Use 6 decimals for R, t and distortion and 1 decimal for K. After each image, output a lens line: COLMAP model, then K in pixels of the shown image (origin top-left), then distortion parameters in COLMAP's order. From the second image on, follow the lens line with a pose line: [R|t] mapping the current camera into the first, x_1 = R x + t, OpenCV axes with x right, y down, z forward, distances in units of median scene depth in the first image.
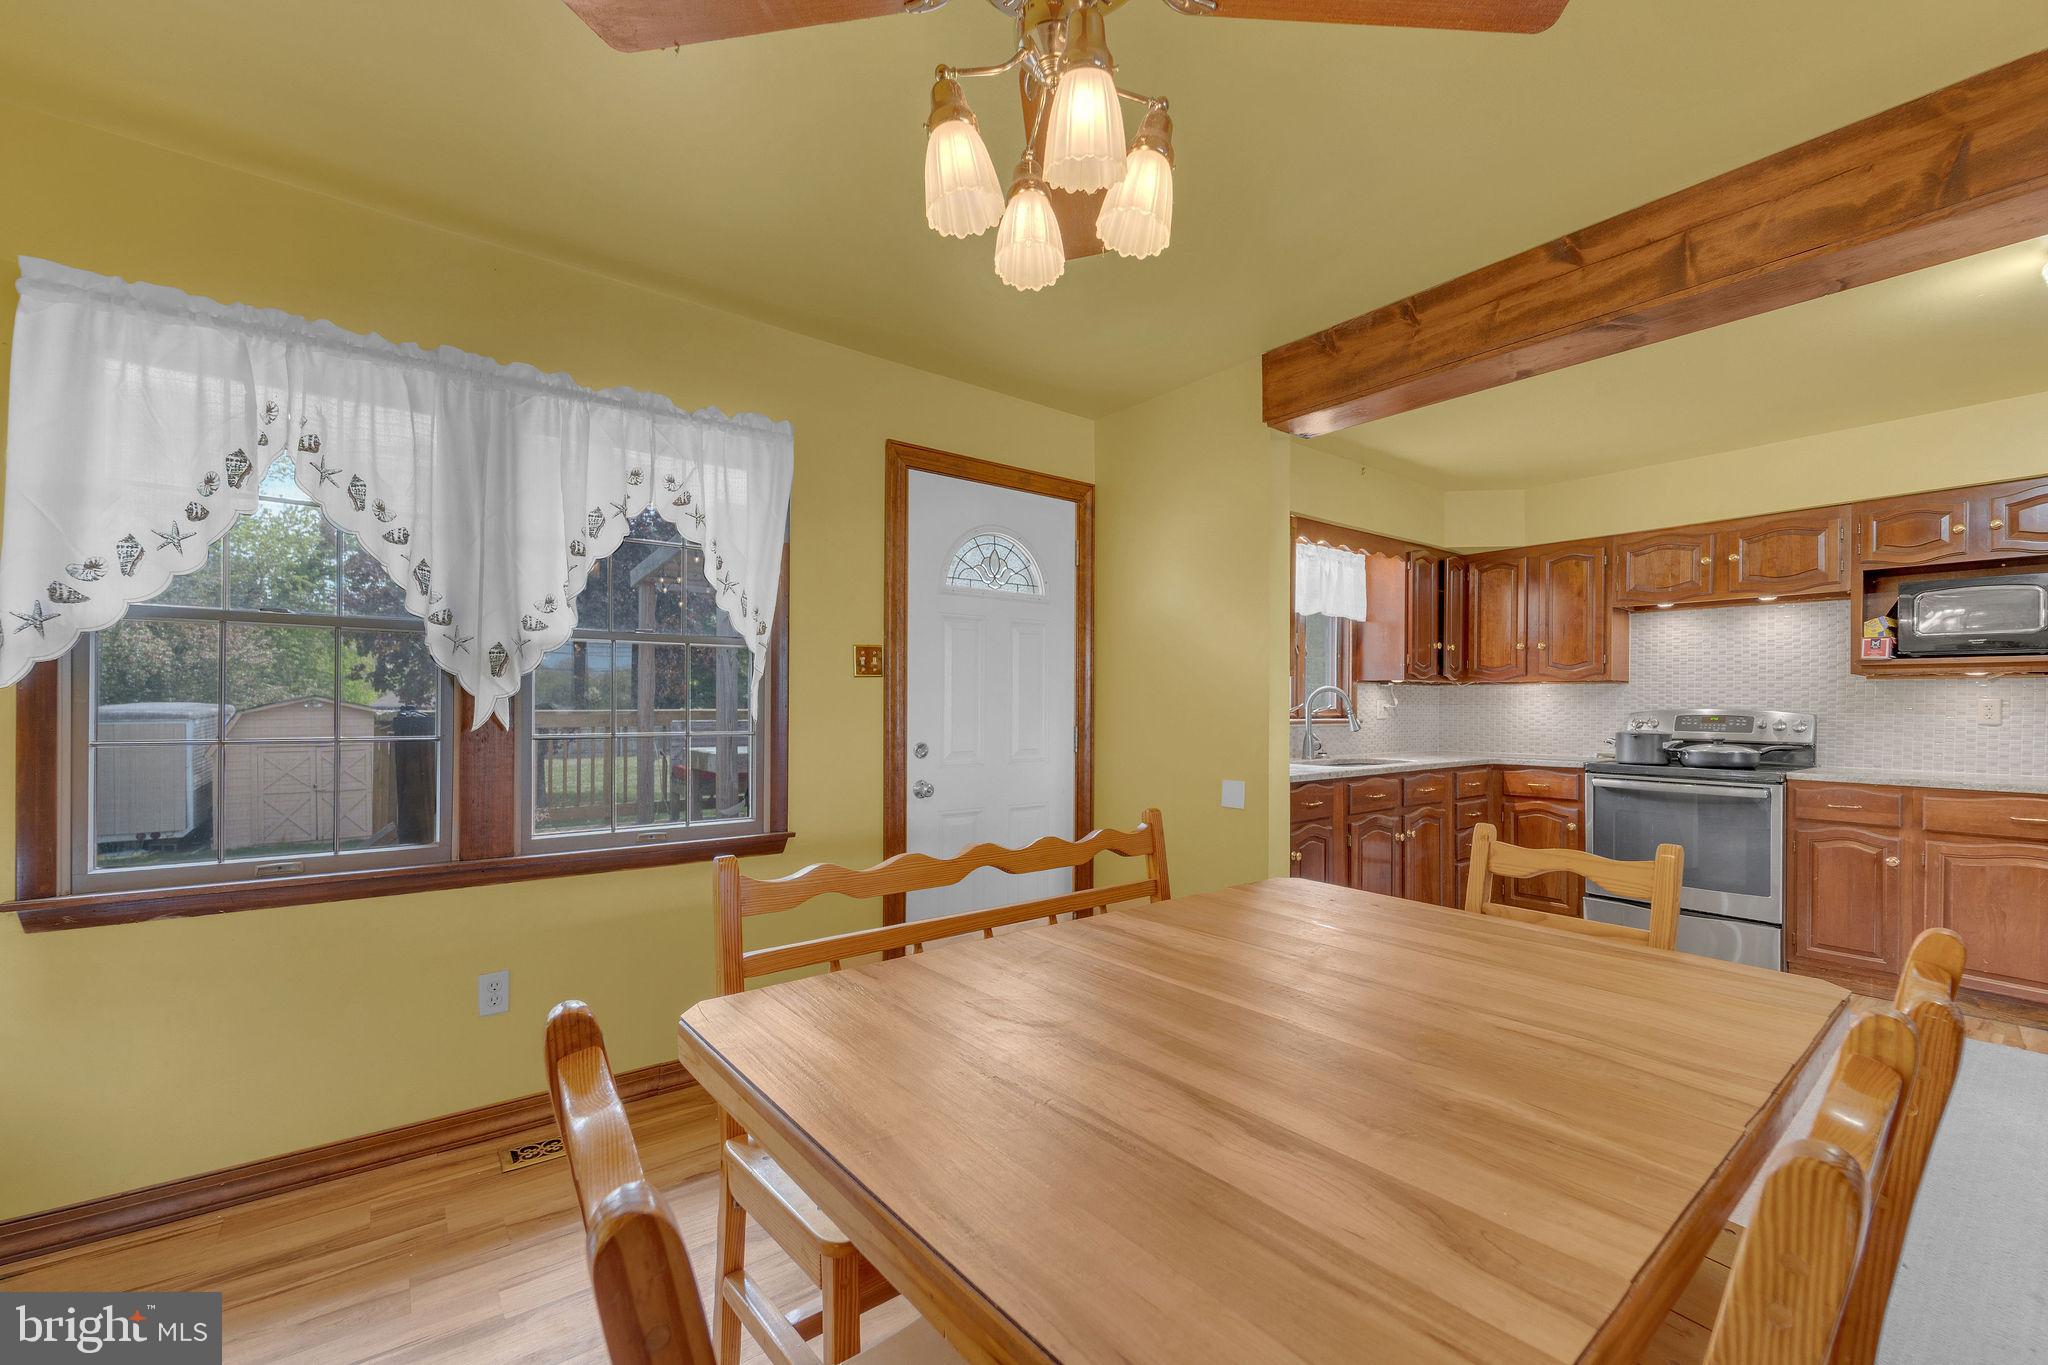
lens RADIAL K [[839.4, 0, 1032.7], [0, 839.4, 707.4], [0, 0, 1]] dist [-0.000751, -0.001008]
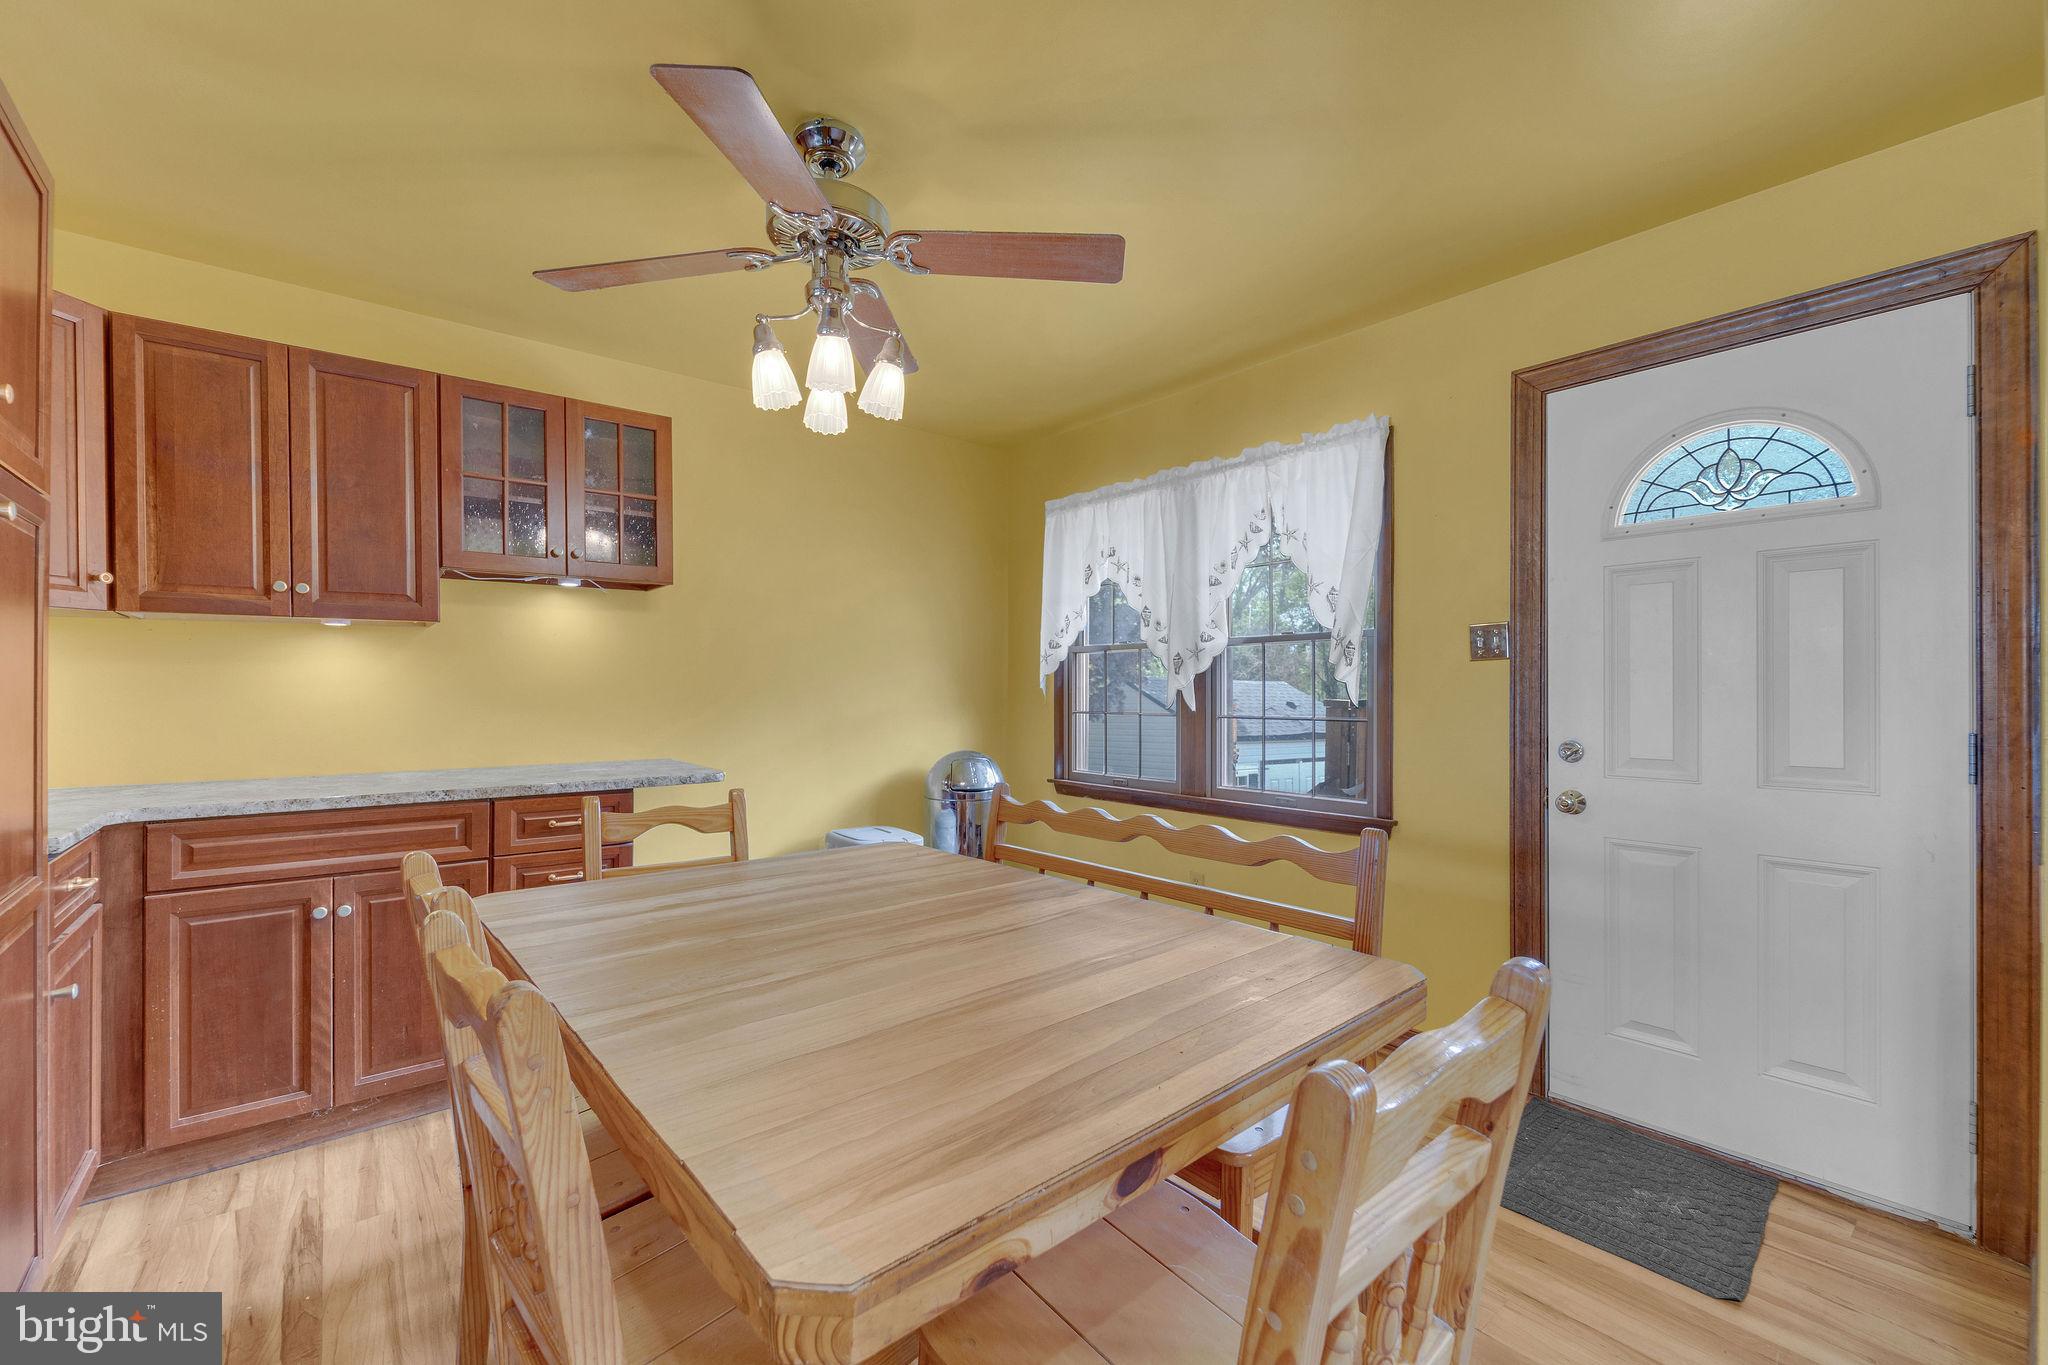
lens RADIAL K [[827.1, 0, 1015.4], [0, 827.1, 691.3], [0, 0, 1]] dist [0.000686, -0.000495]
pose [[0.027539, -0.007800, -0.999590, 0.813903], [-0.006291, 0.999948, -0.007976, 0.006982], [0.999601, 0.006508, 0.027488, 0.631286]]
